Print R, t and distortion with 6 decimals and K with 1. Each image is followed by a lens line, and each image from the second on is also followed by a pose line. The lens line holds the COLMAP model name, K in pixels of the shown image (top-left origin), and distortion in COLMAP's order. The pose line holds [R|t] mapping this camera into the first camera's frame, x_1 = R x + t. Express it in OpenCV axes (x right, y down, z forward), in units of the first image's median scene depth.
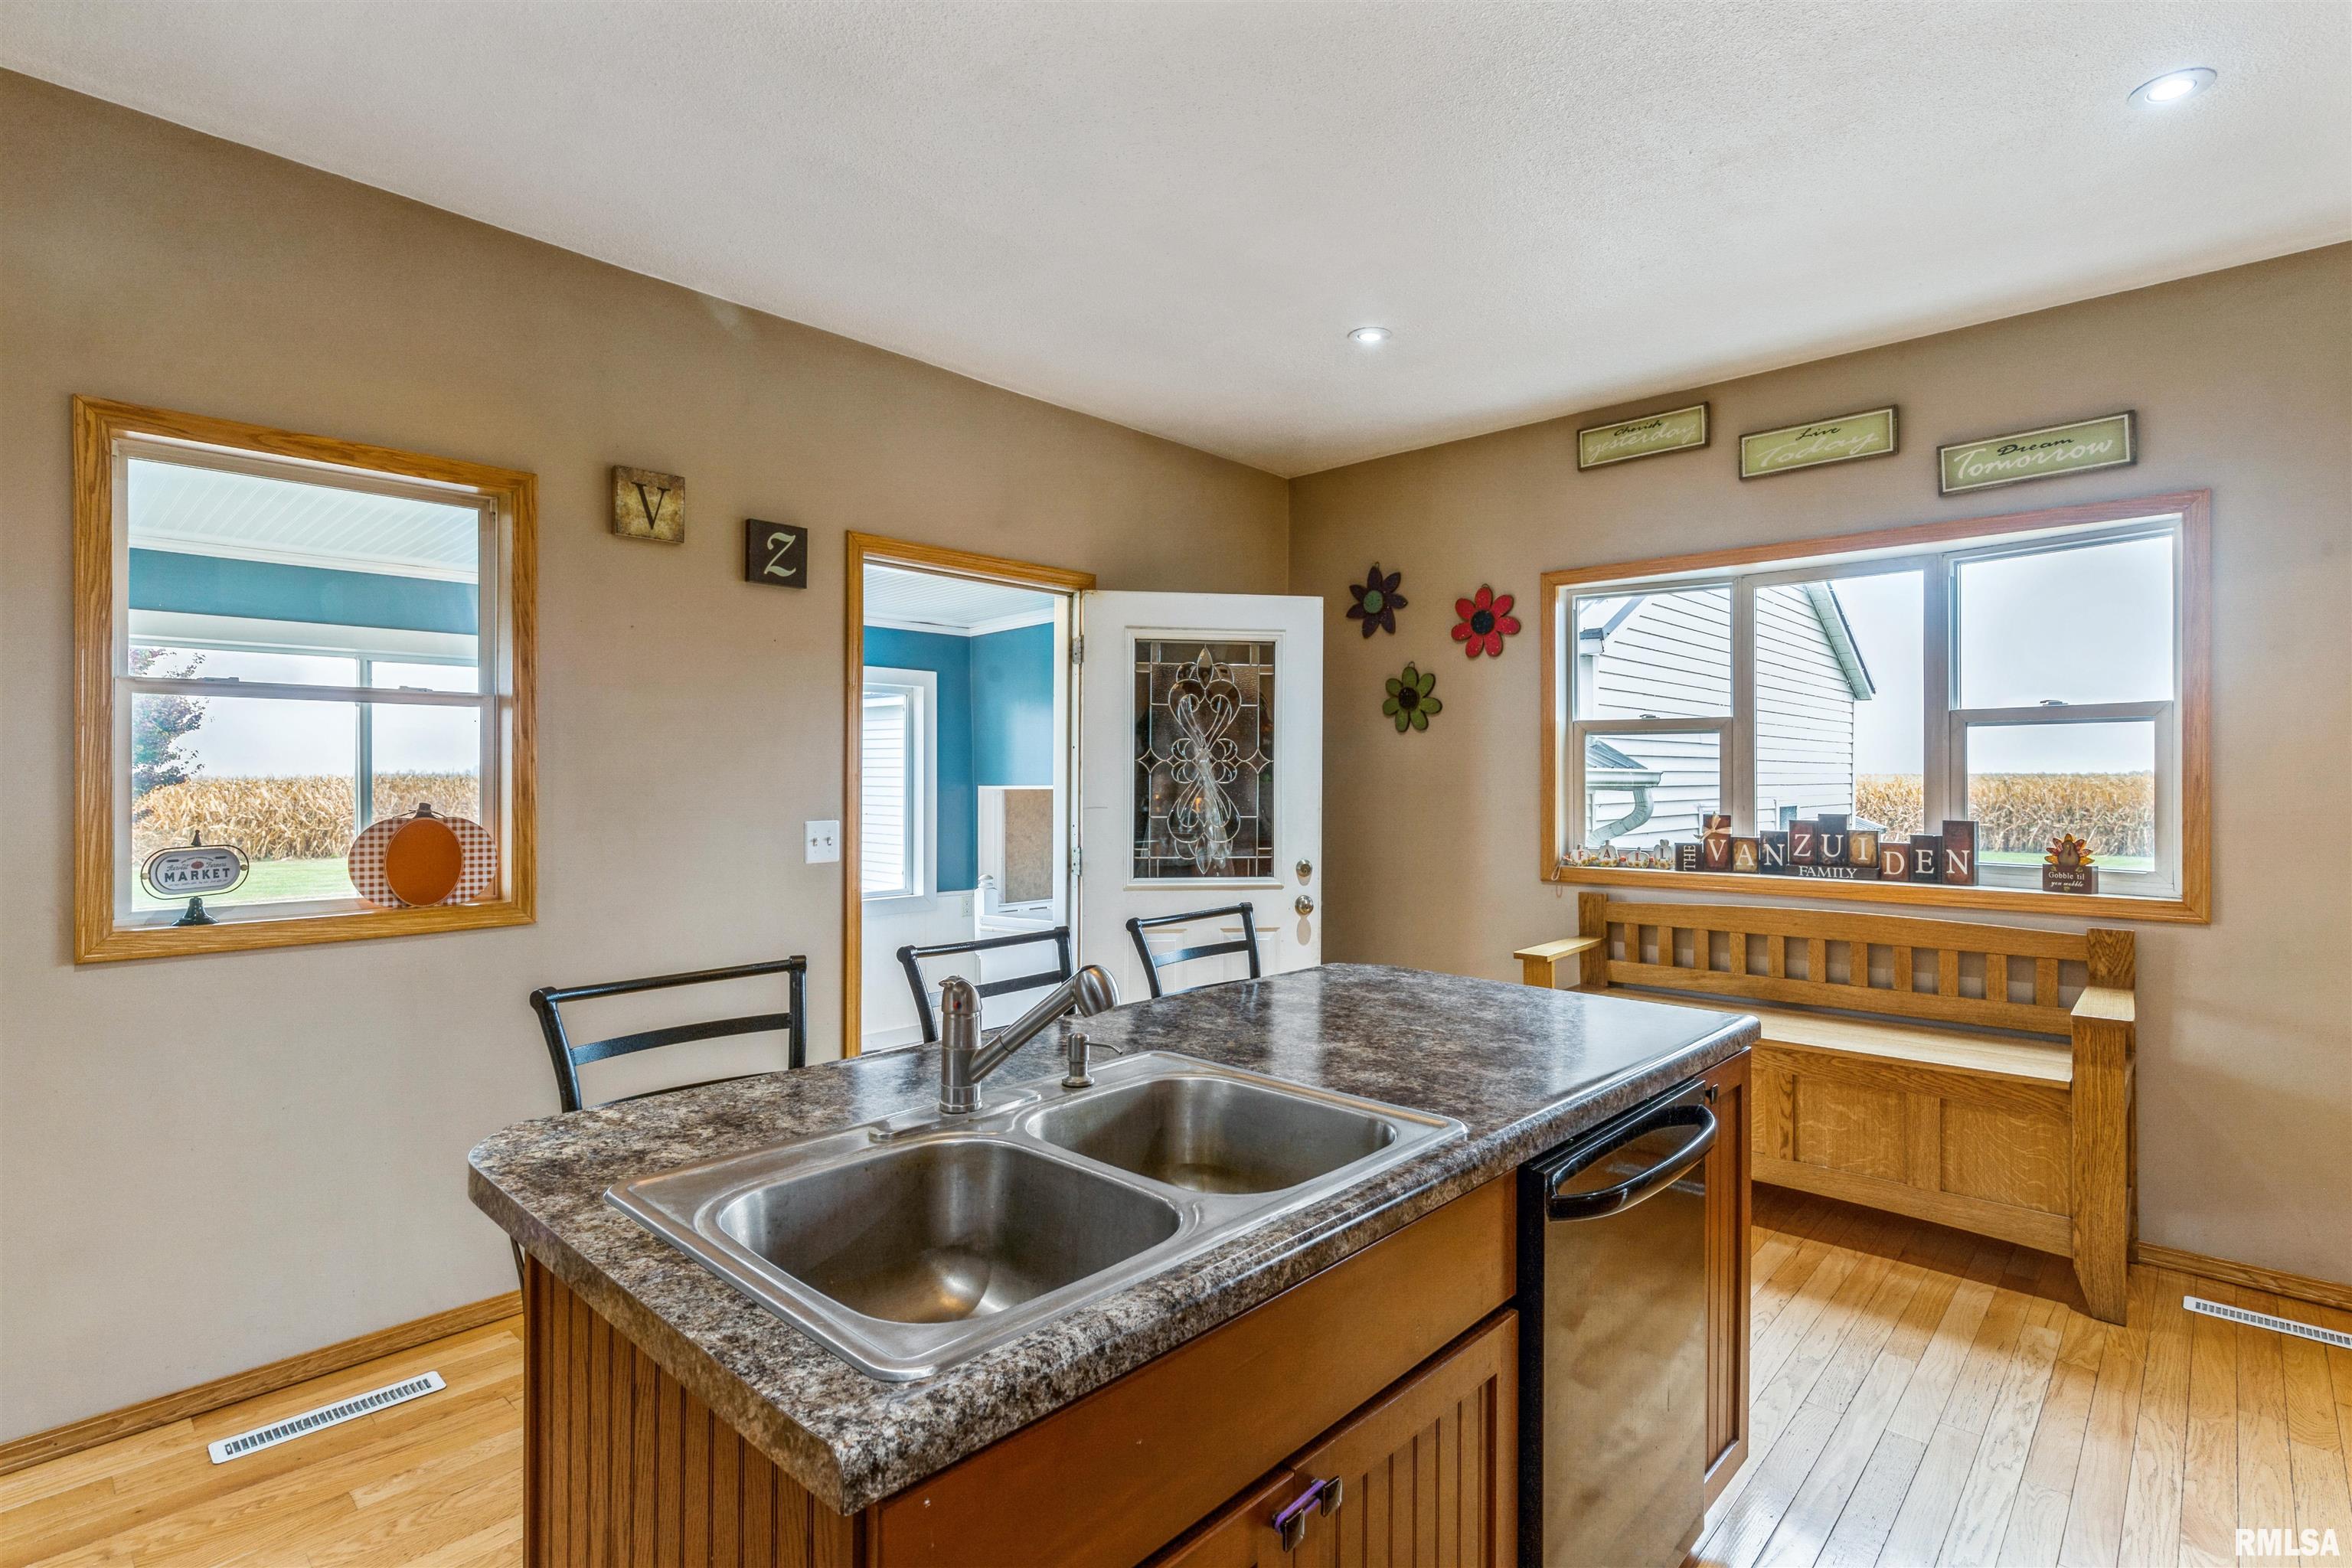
lens RADIAL K [[1130.3, 0, 1176.0], [0, 1130.3, 784.0], [0, 0, 1]] dist [-0.004068, -0.000436]
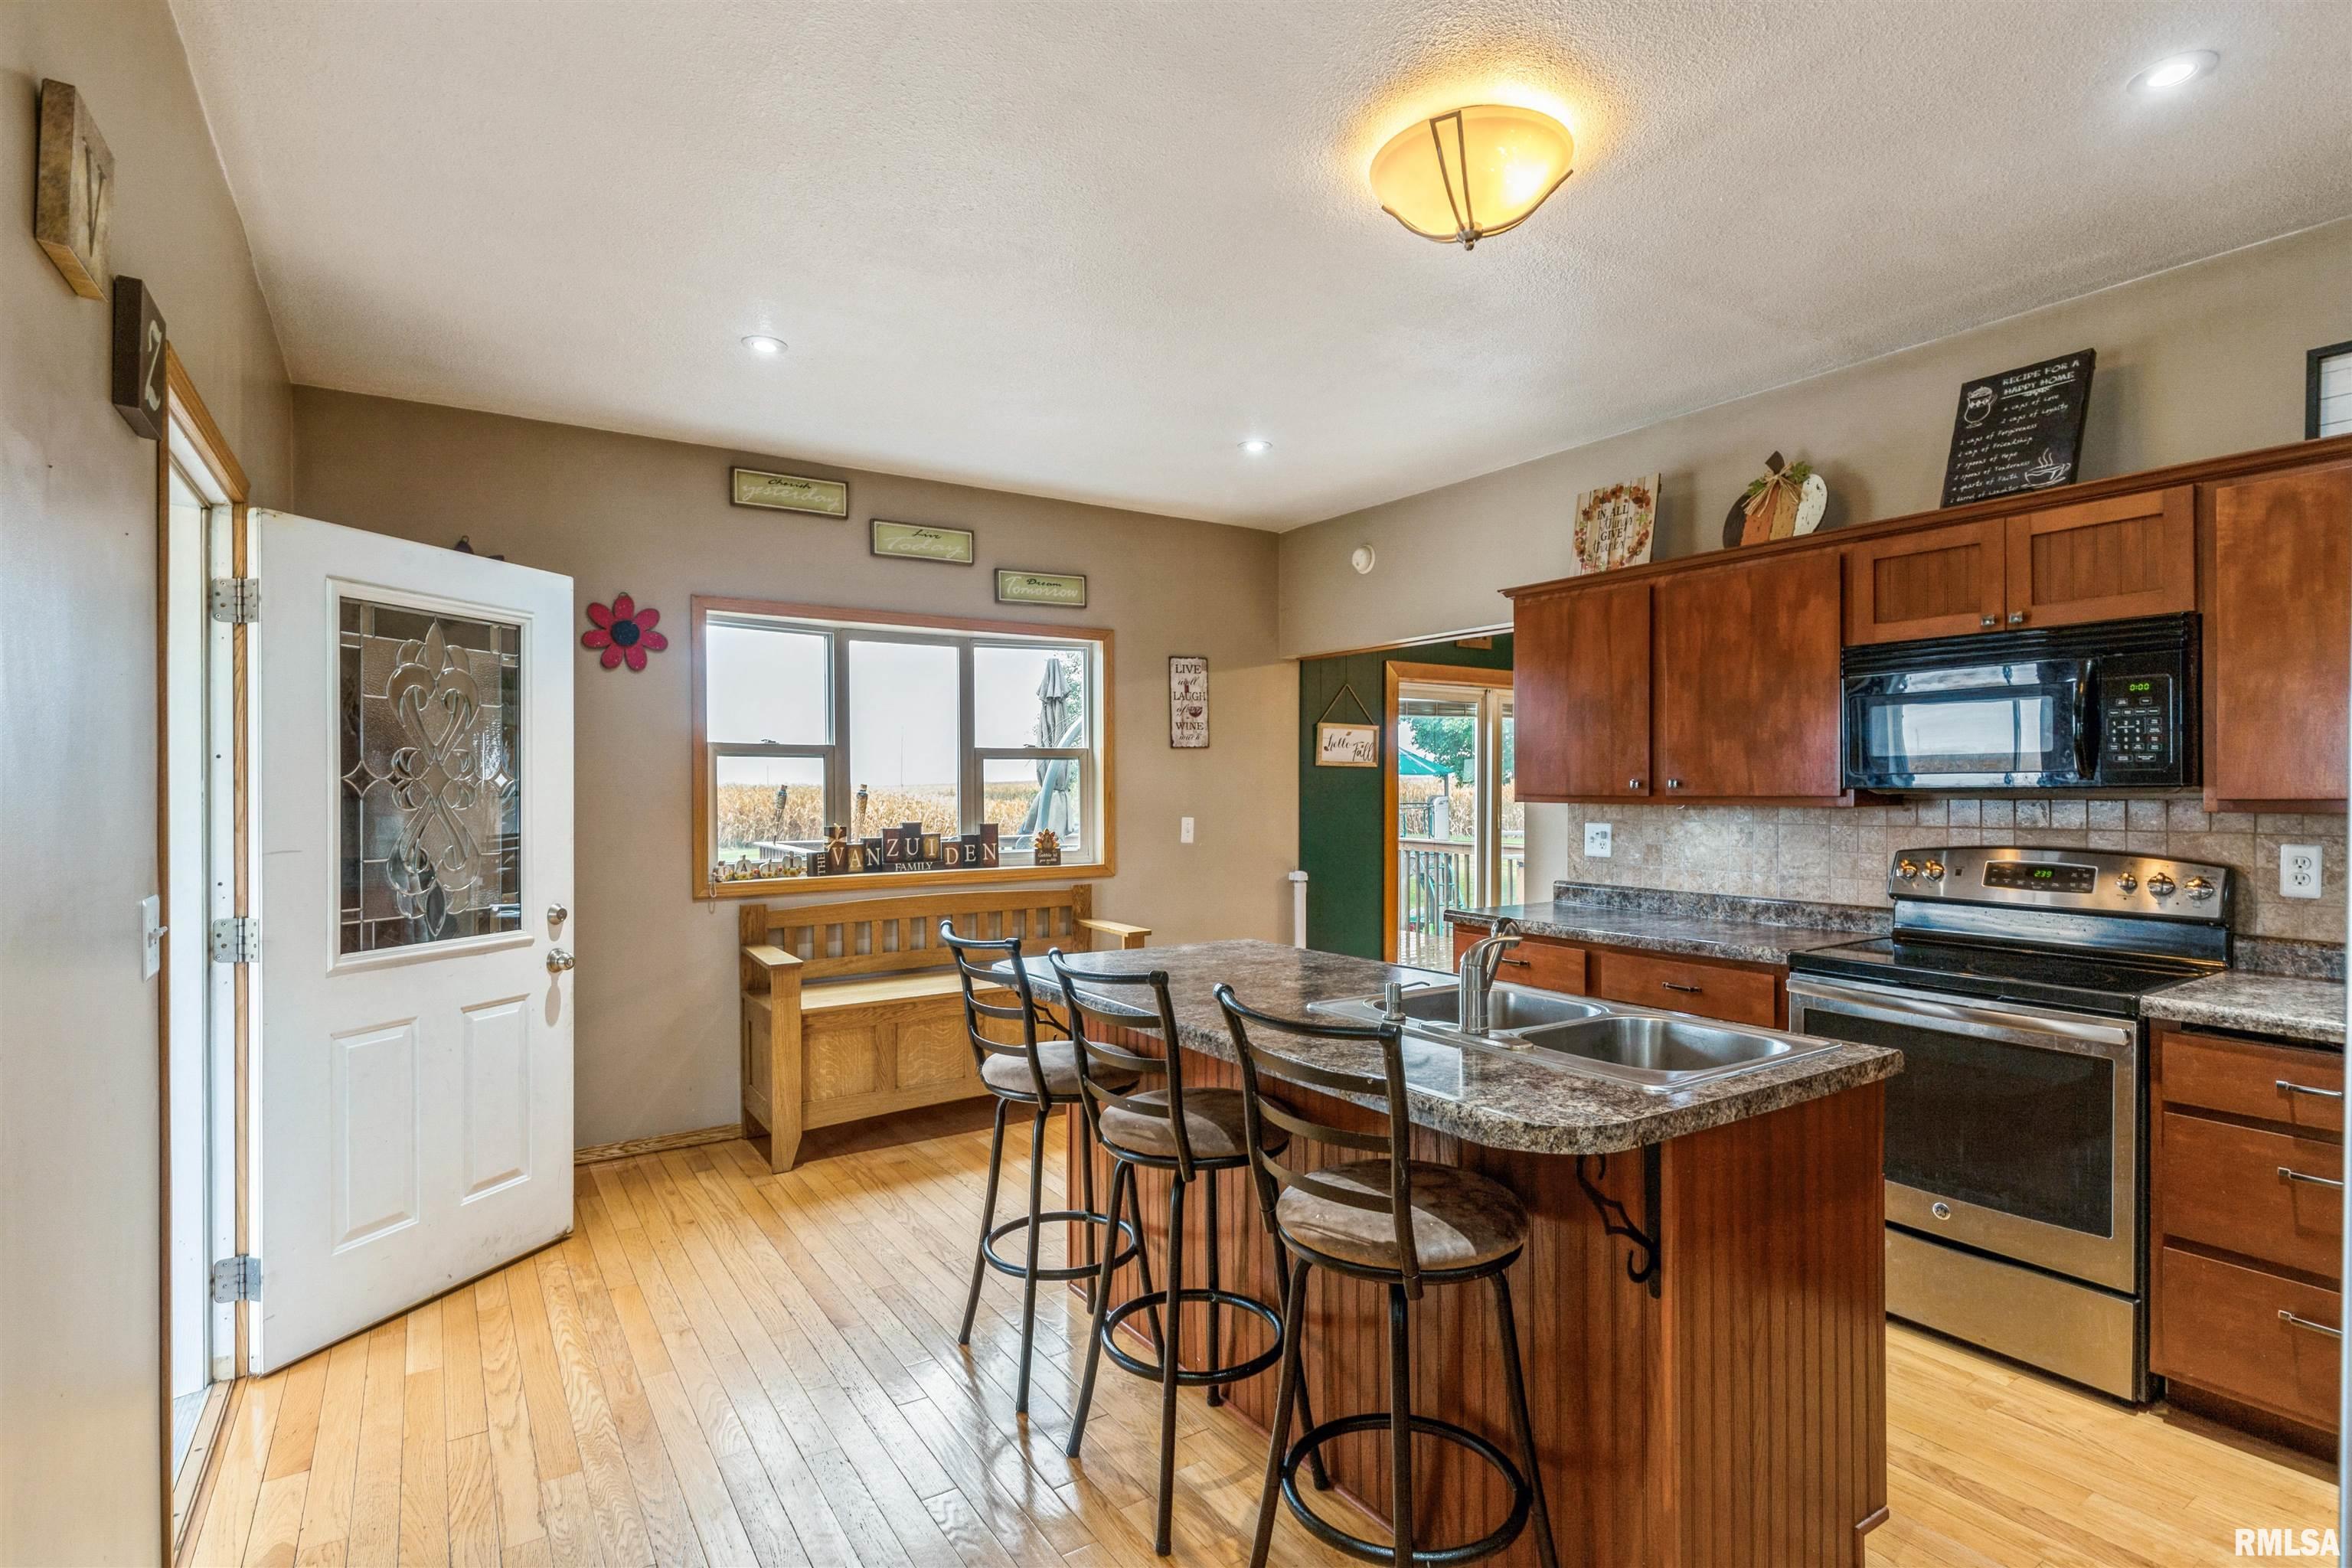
lens RADIAL K [[1130.3, 0, 1176.0], [0, 1130.3, 784.0], [0, 0, 1]] dist [-0.004068, -0.000436]
pose [[0.238586, 0.002780, 0.971117, -0.607078], [0.013112, 0.999896, -0.006084, -0.005932], [-0.971033, 0.014184, 0.238525, 0.375154]]
